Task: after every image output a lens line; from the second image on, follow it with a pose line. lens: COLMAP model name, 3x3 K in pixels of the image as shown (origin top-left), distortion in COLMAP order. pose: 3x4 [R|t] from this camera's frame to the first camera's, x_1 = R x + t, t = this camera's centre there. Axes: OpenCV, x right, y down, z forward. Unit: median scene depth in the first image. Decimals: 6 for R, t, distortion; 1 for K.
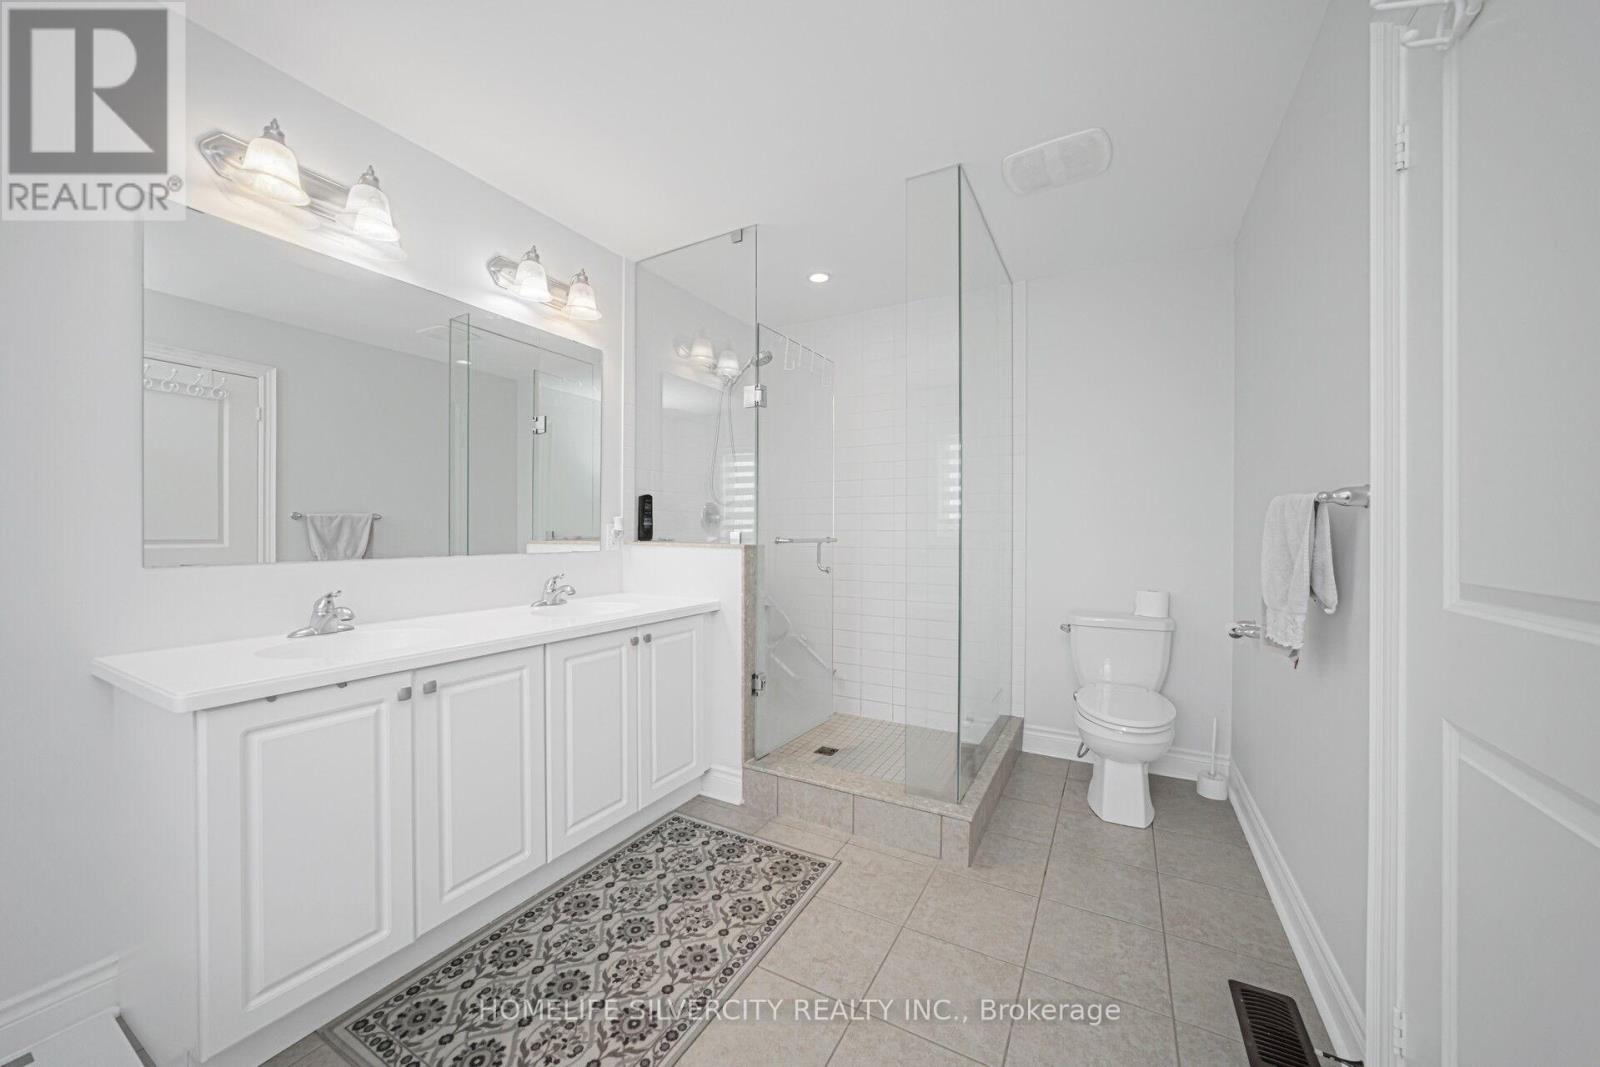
lens RADIAL K [[564.7, 0, 810.9], [0, 564.7, 533.7], [0, 0, 1]] dist [-0.014956, 0.001169]
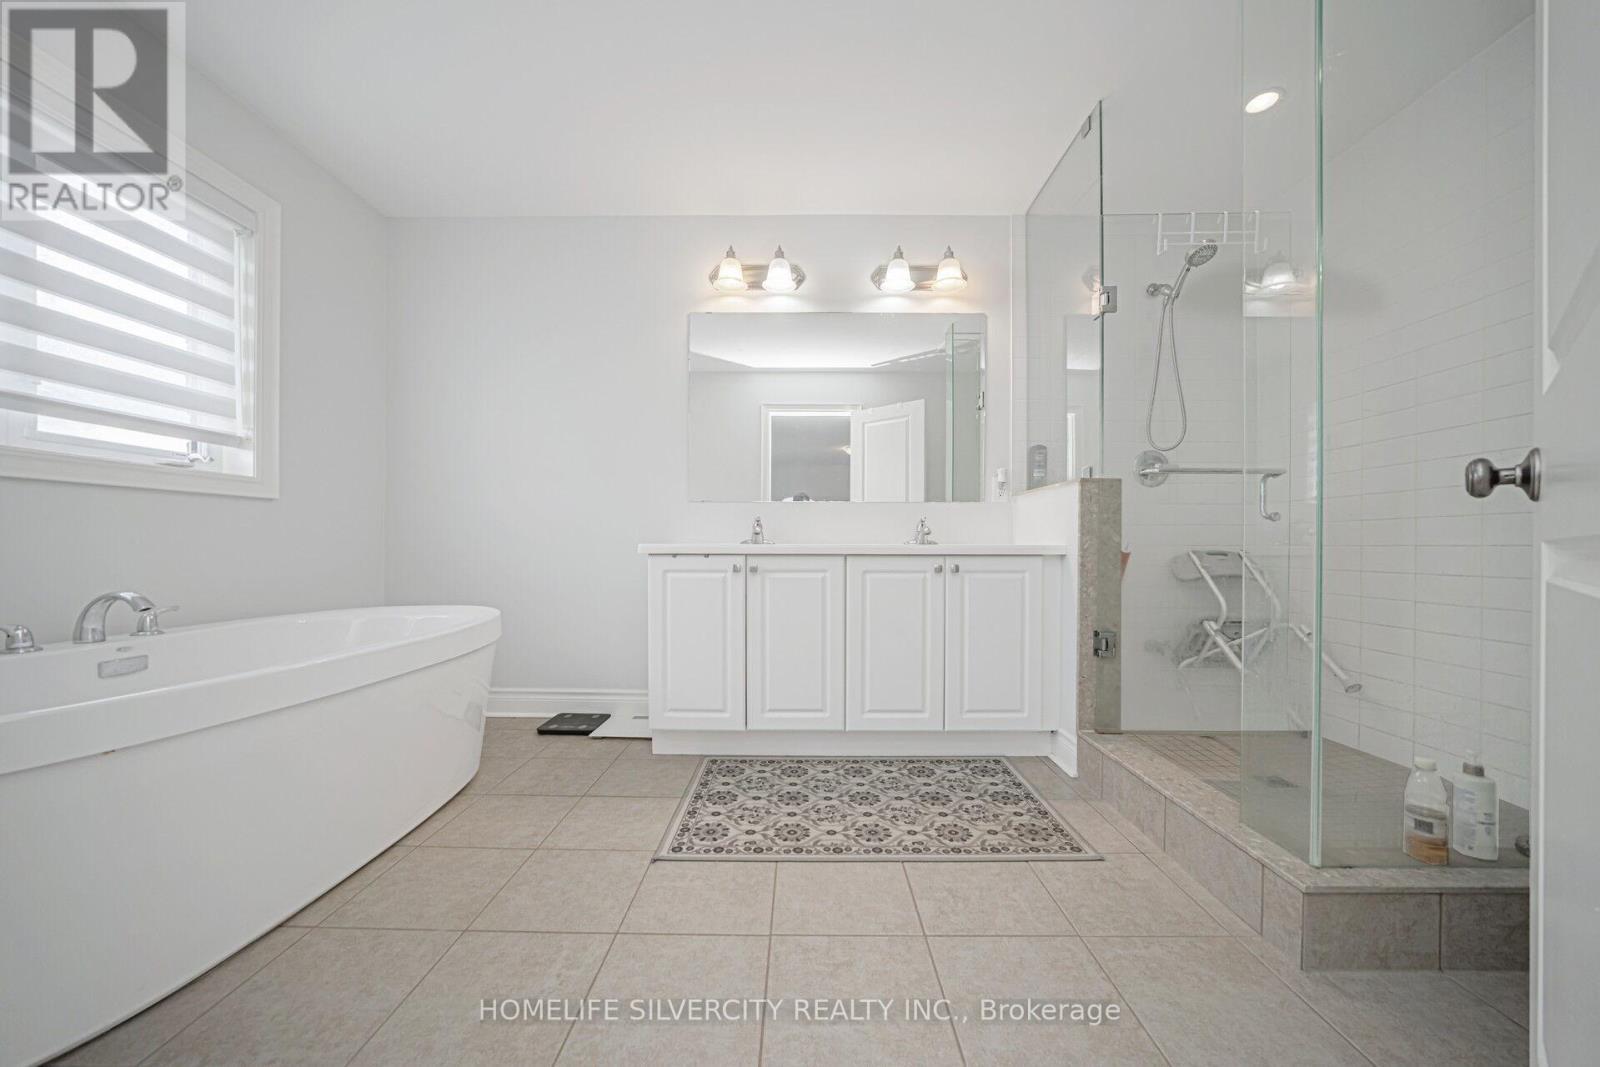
lens RADIAL K [[564.7, 0, 811.0], [0, 564.7, 544.1], [0, 0, 1]] dist [-0.014956, 0.001169]
pose [[0.490384, -0.007005, -0.871479, 0.549233], [-0.000681, 0.999964, -0.008421, 0.166056], [0.871506, 0.004723, 0.490361, 0.284796]]
